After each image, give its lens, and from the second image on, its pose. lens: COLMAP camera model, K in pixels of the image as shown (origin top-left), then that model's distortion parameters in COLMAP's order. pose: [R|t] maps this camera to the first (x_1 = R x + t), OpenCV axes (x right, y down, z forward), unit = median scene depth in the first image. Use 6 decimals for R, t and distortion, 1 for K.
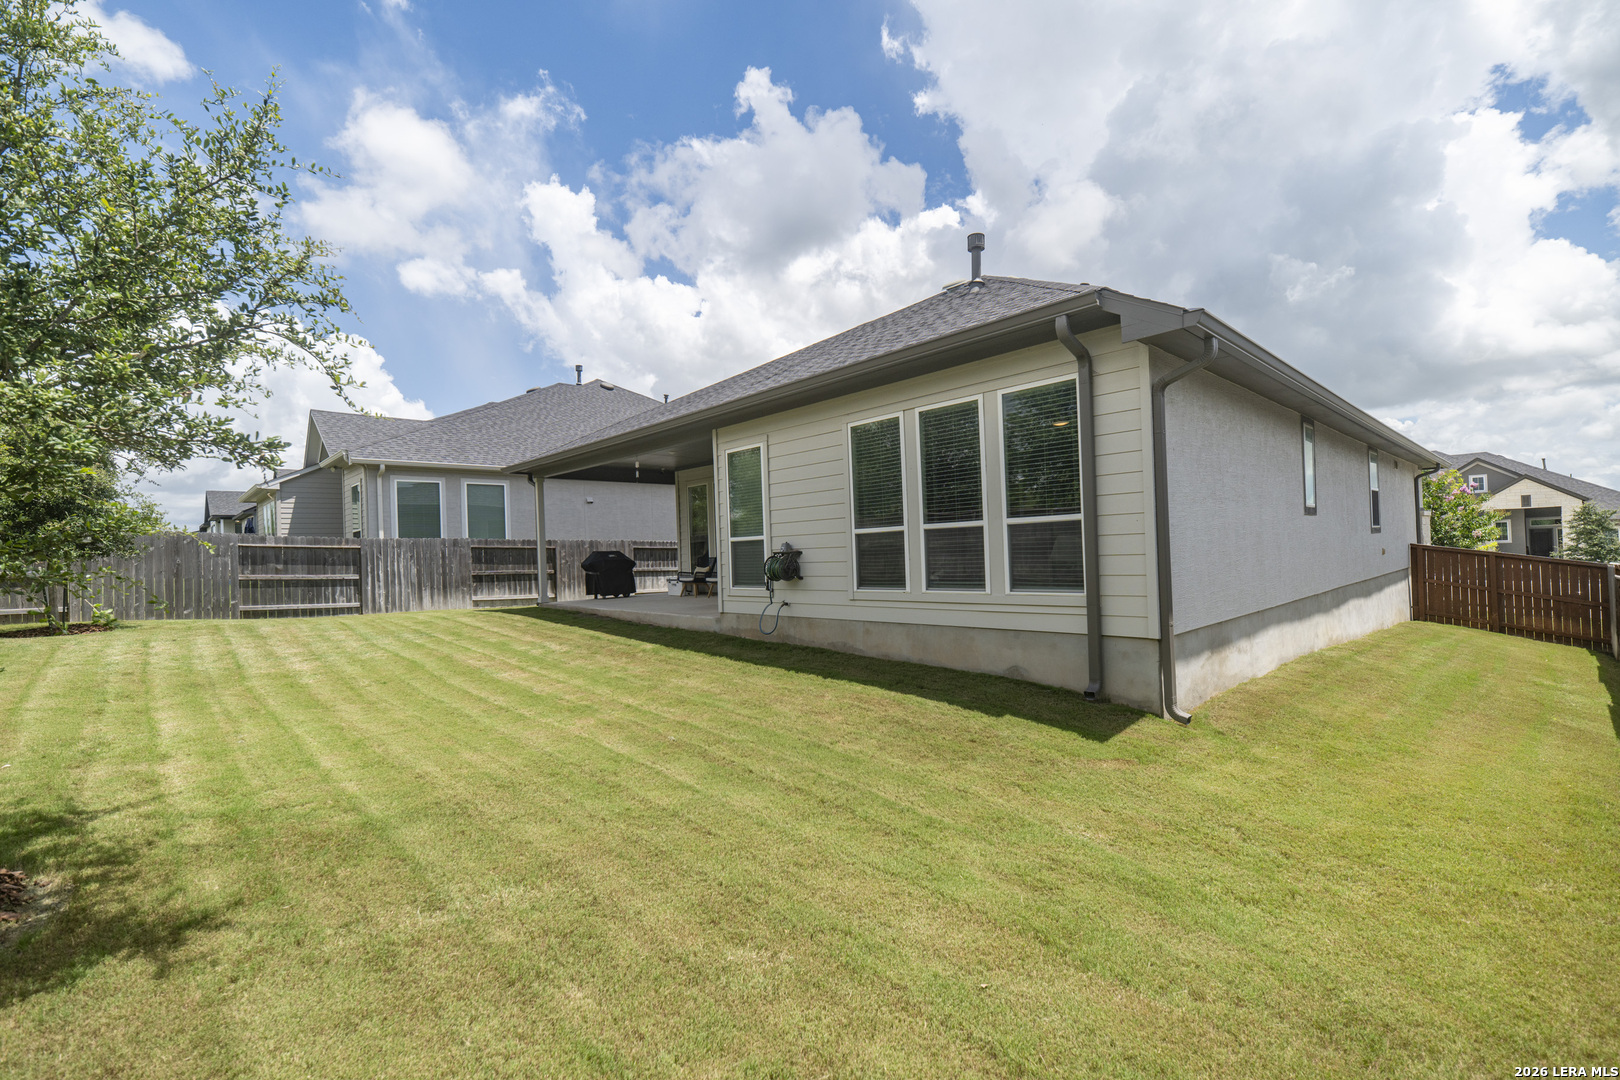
lens RADIAL K [[696.7, 0, 803.8], [0, 696.7, 550.7], [0, 0, 1]] dist [0.004035, 0.001176]
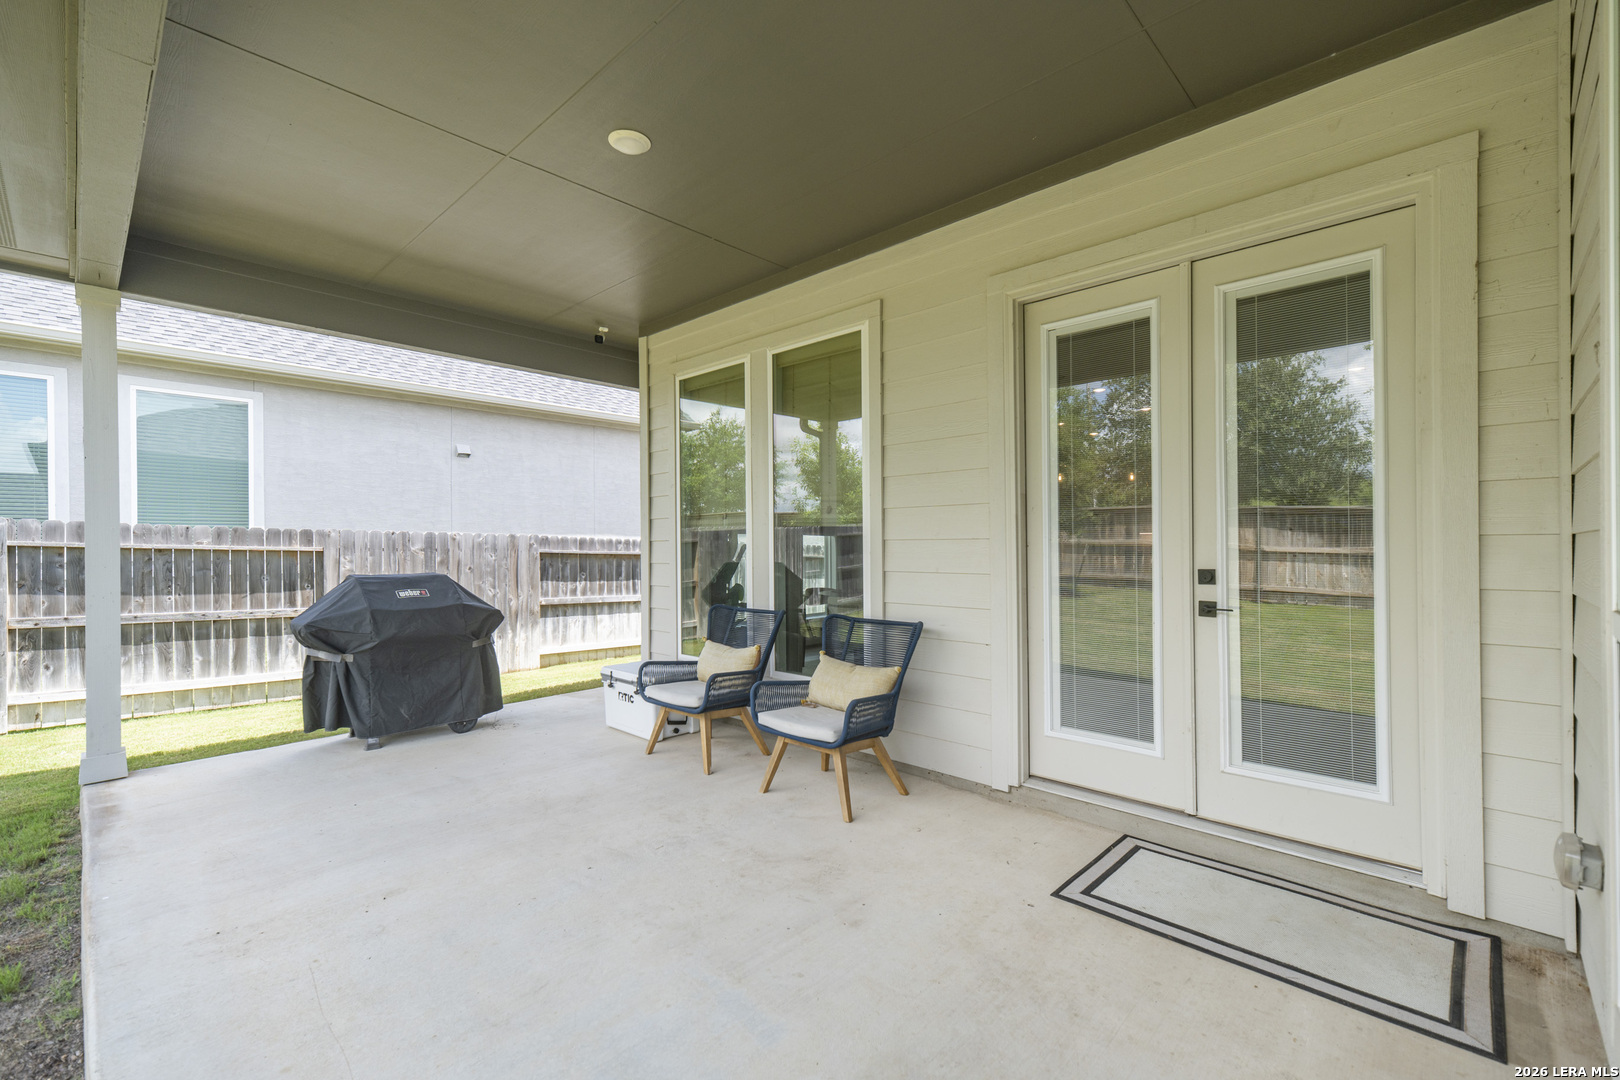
lens RADIAL K [[696.7, 0, 815.7], [0, 696.7, 543.6], [0, 0, 1]] dist [0.004035, 0.001176]
pose [[0.997648, 0.023595, 0.064362, -0.111045], [-0.023750, 0.999717, 0.001635, -0.015853], [-0.064305, -0.003160, 0.997925, 0.614419]]
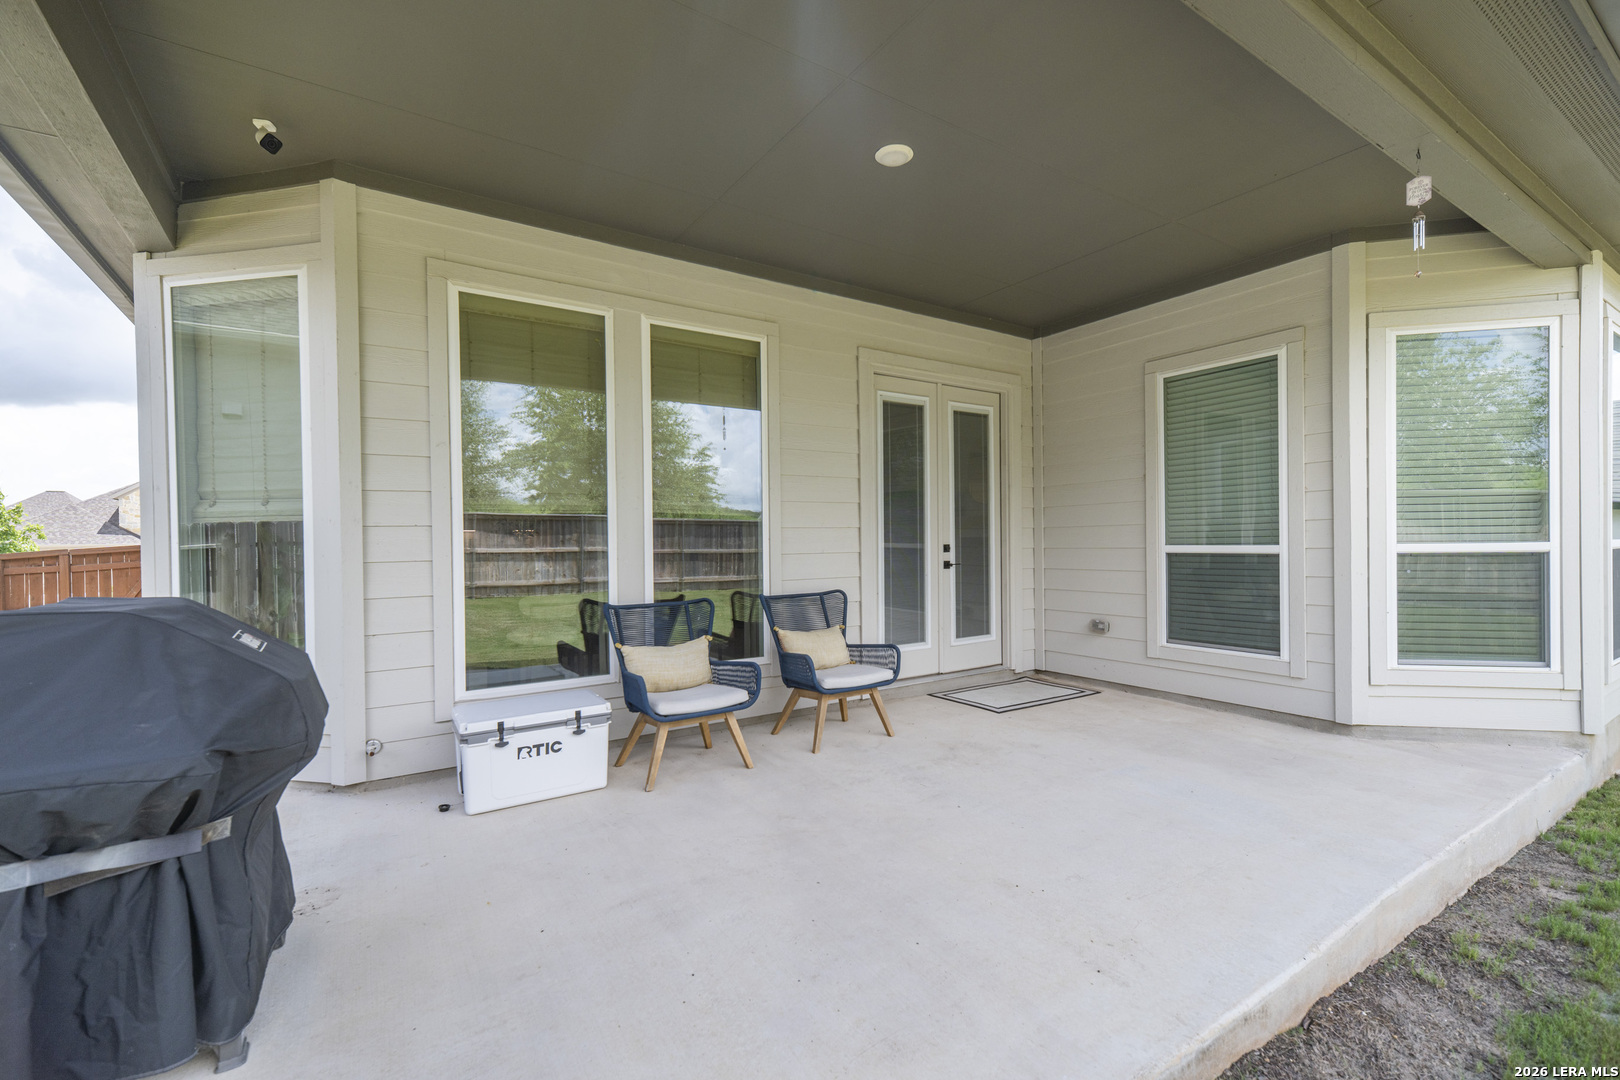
lens RADIAL K [[696.7, 0, 801.5], [0, 696.7, 545.8], [0, 0, 1]] dist [0.004035, 0.001176]
pose [[0.168949, 0.022235, 0.985374, -0.326494], [0.006111, 0.999703, -0.023606, -0.004466], [-0.985606, 0.010010, 0.168763, 0.777694]]
